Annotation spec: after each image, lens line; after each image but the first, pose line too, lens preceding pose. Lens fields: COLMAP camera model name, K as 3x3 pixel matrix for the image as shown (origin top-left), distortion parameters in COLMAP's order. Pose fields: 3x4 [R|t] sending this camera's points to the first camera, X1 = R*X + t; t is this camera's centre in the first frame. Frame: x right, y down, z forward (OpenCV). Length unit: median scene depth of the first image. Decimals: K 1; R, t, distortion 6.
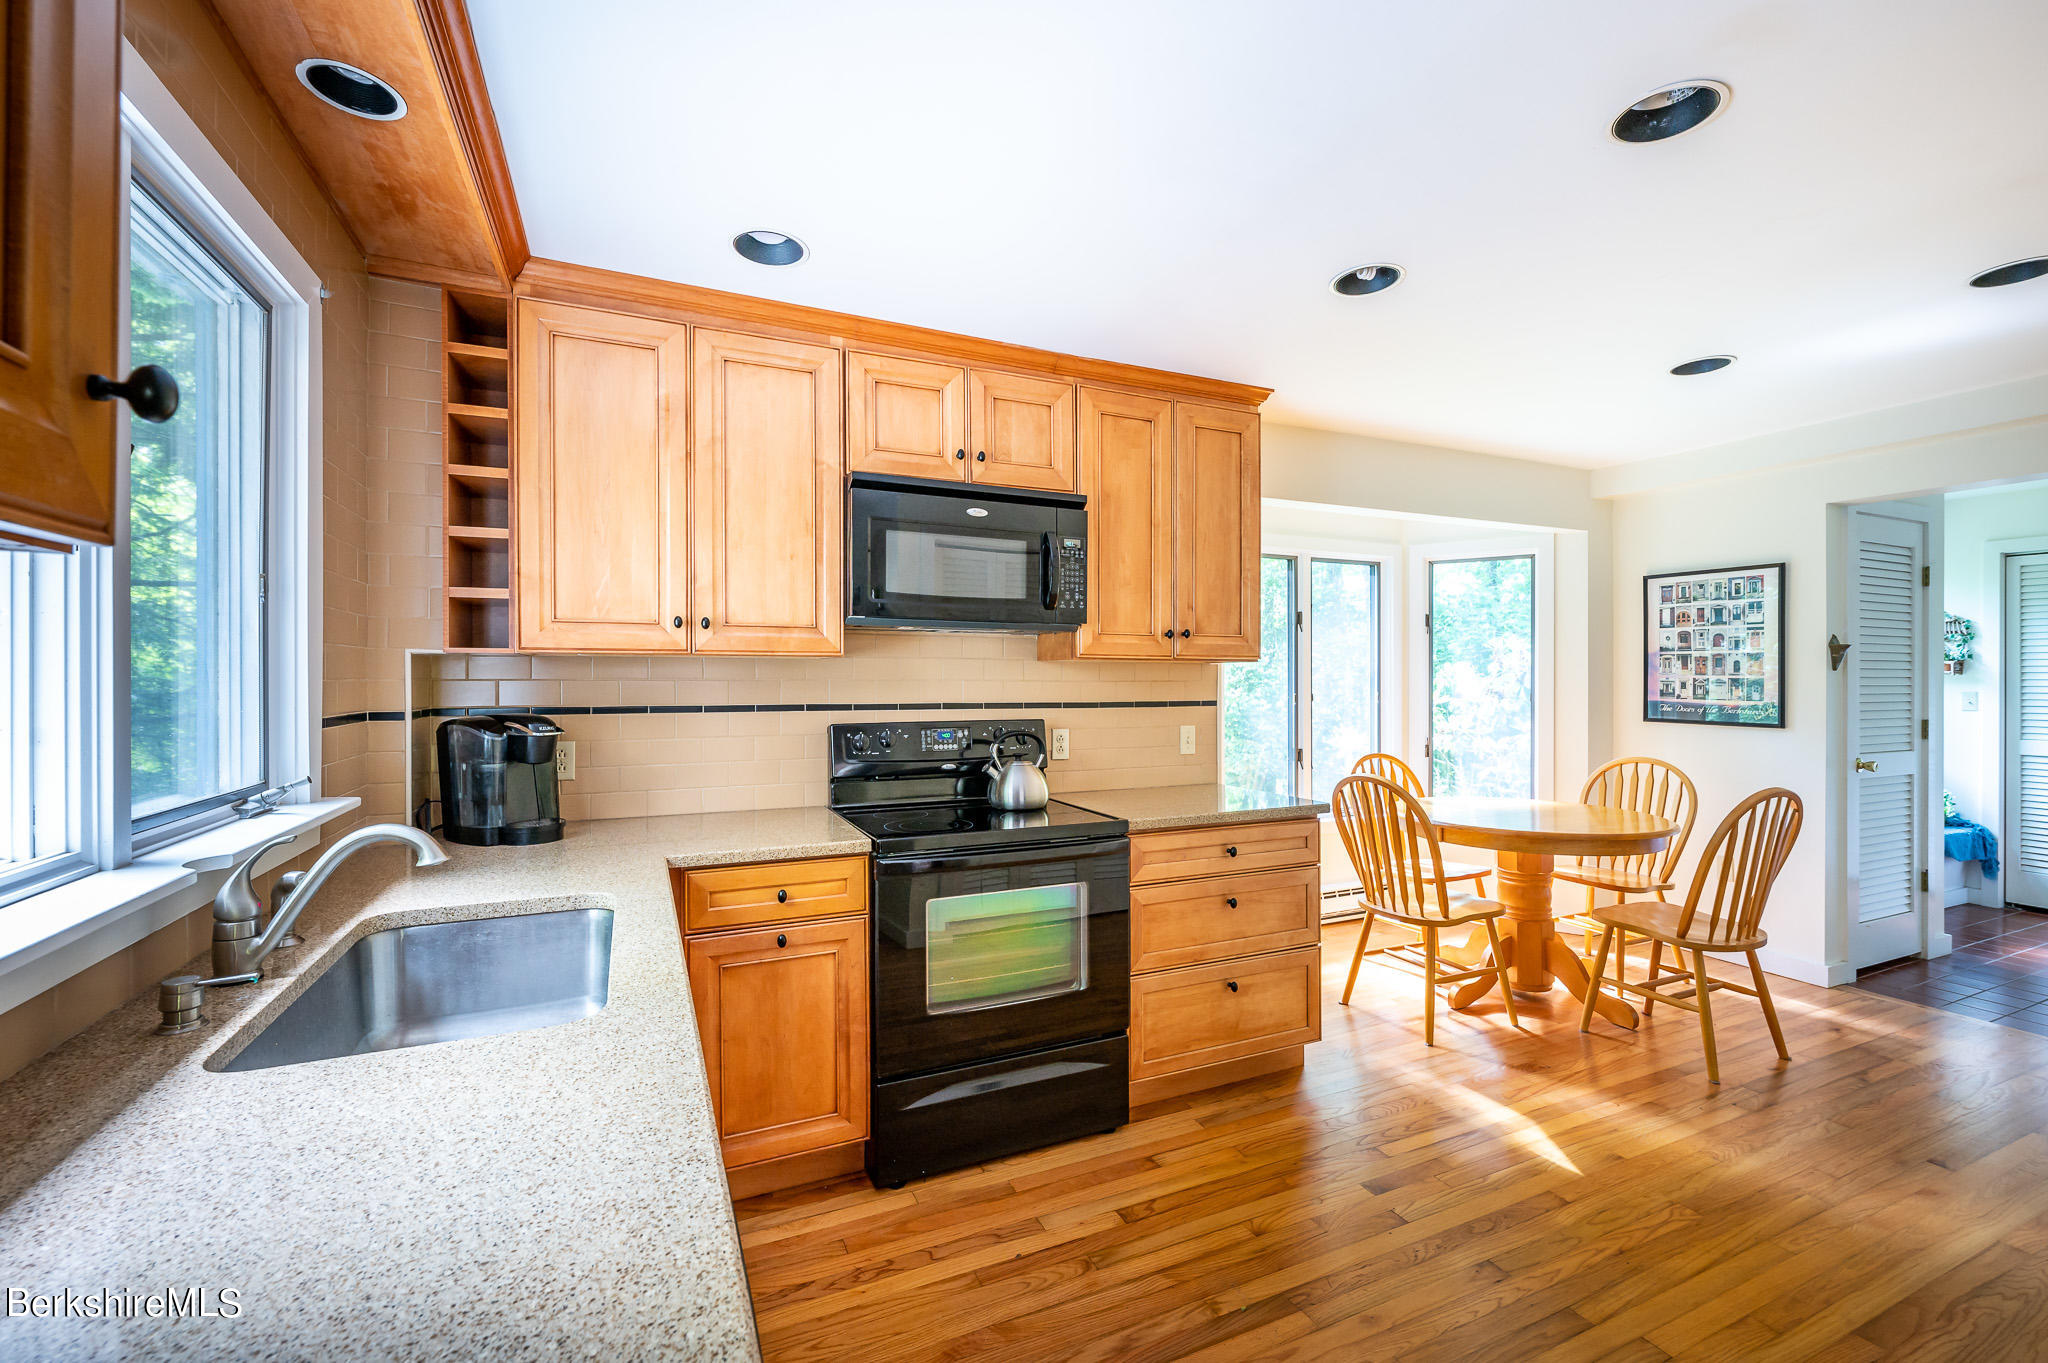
lens RADIAL K [[865.0, 0, 1025.7], [0, 865.0, 682.3], [0, 0, 1]] dist [-0.008691, 0.000134]
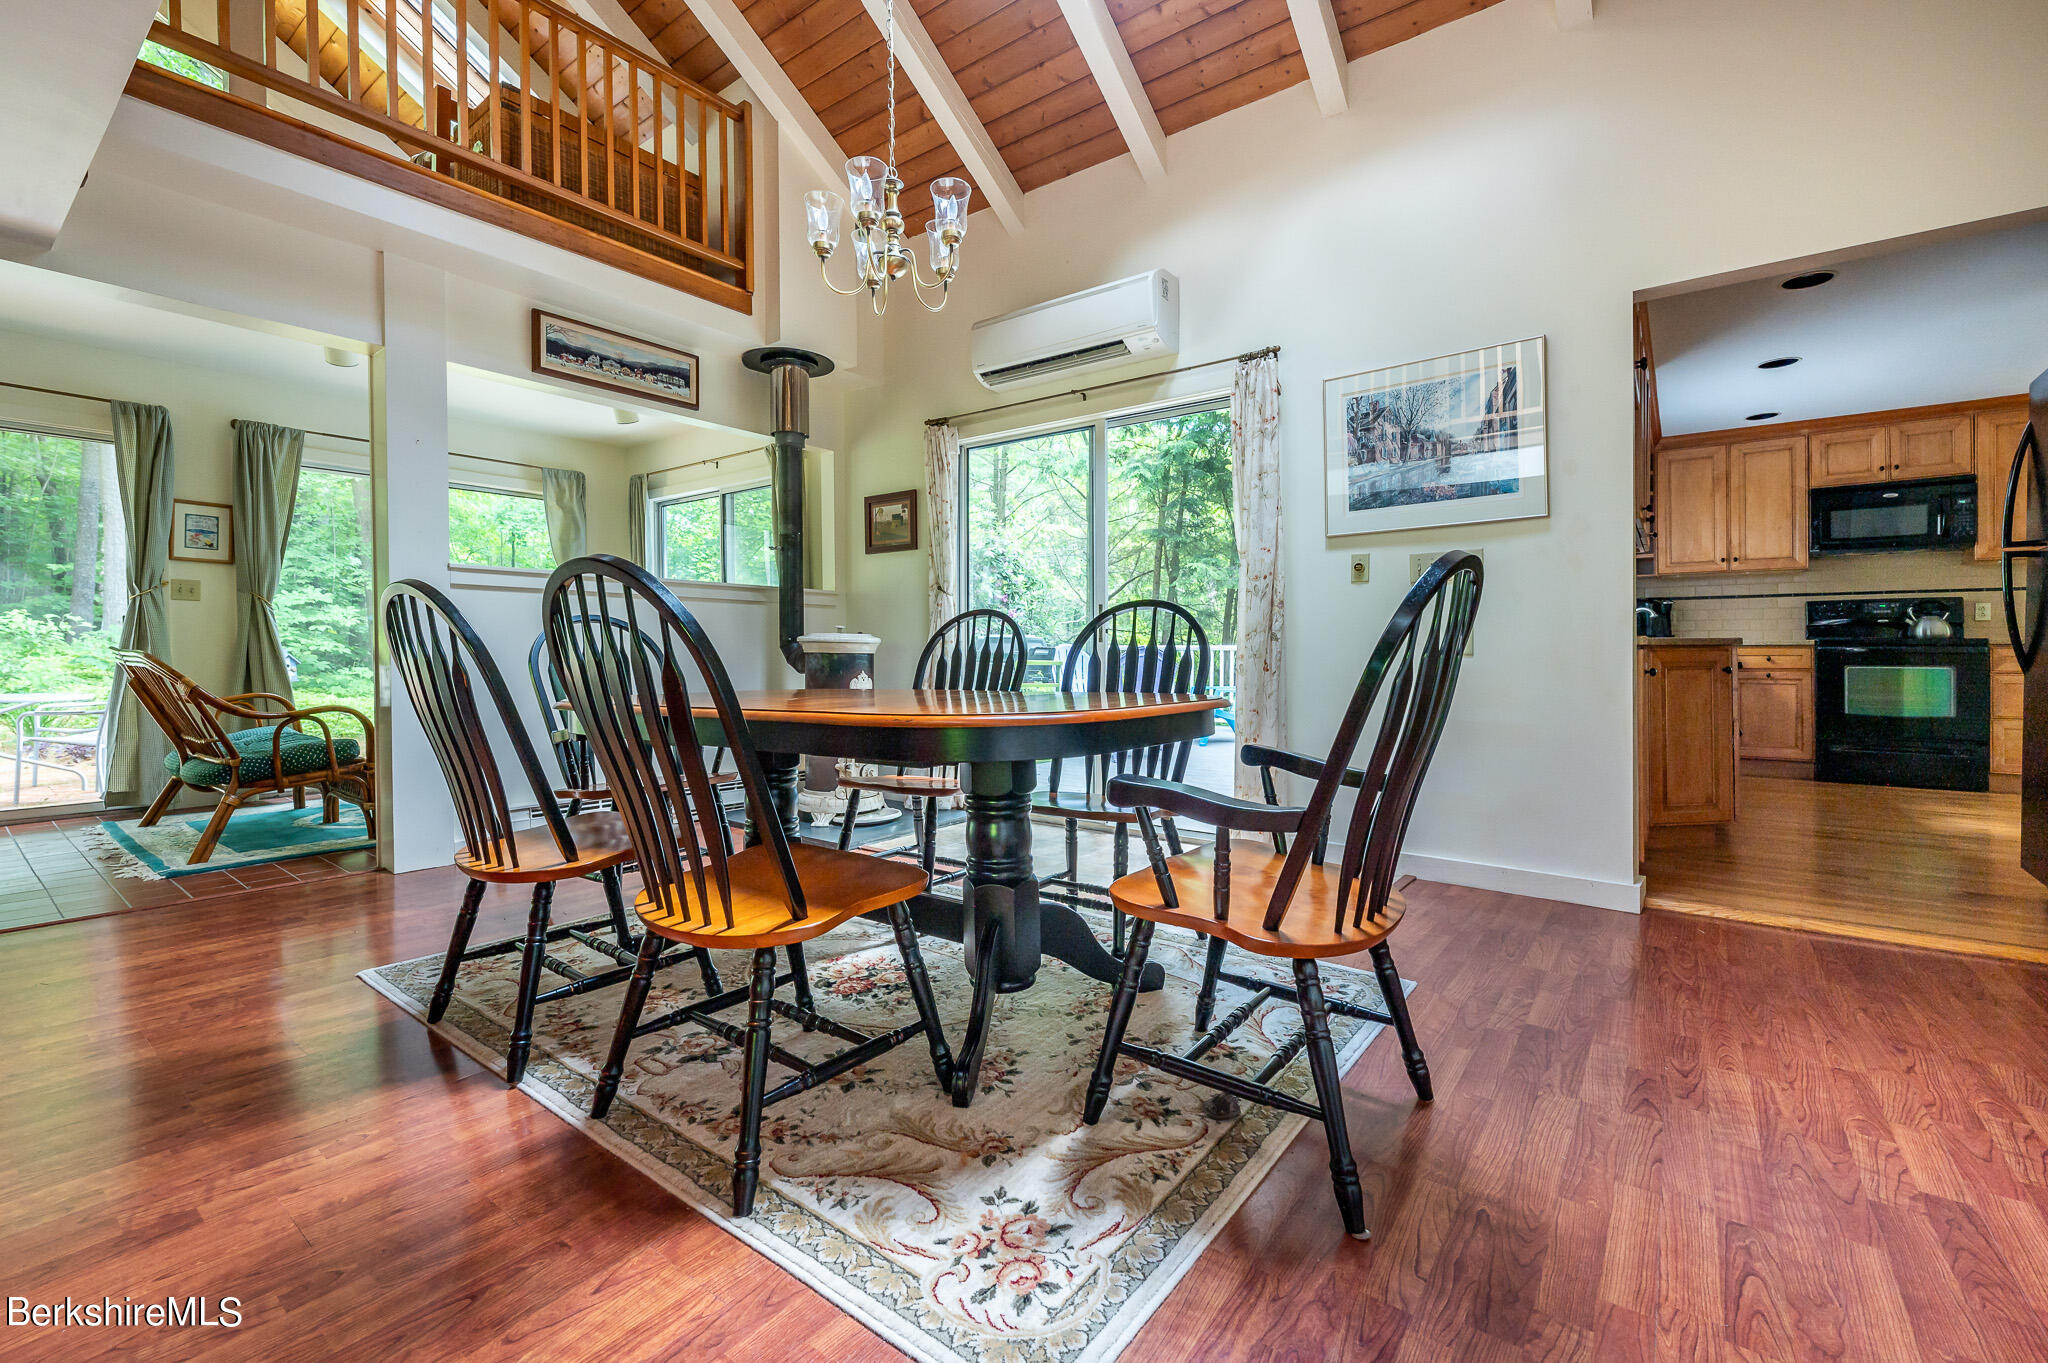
lens RADIAL K [[865.0, 0, 1023.4], [0, 865.0, 652.6], [0, 0, 1]] dist [-0.008691, 0.000134]
pose [[0.471717, -0.001739, -0.881748, 0.810104], [-0.000838, 0.999997, -0.002420, 0.198163], [0.881750, 0.001881, 0.471714, -1.900362]]
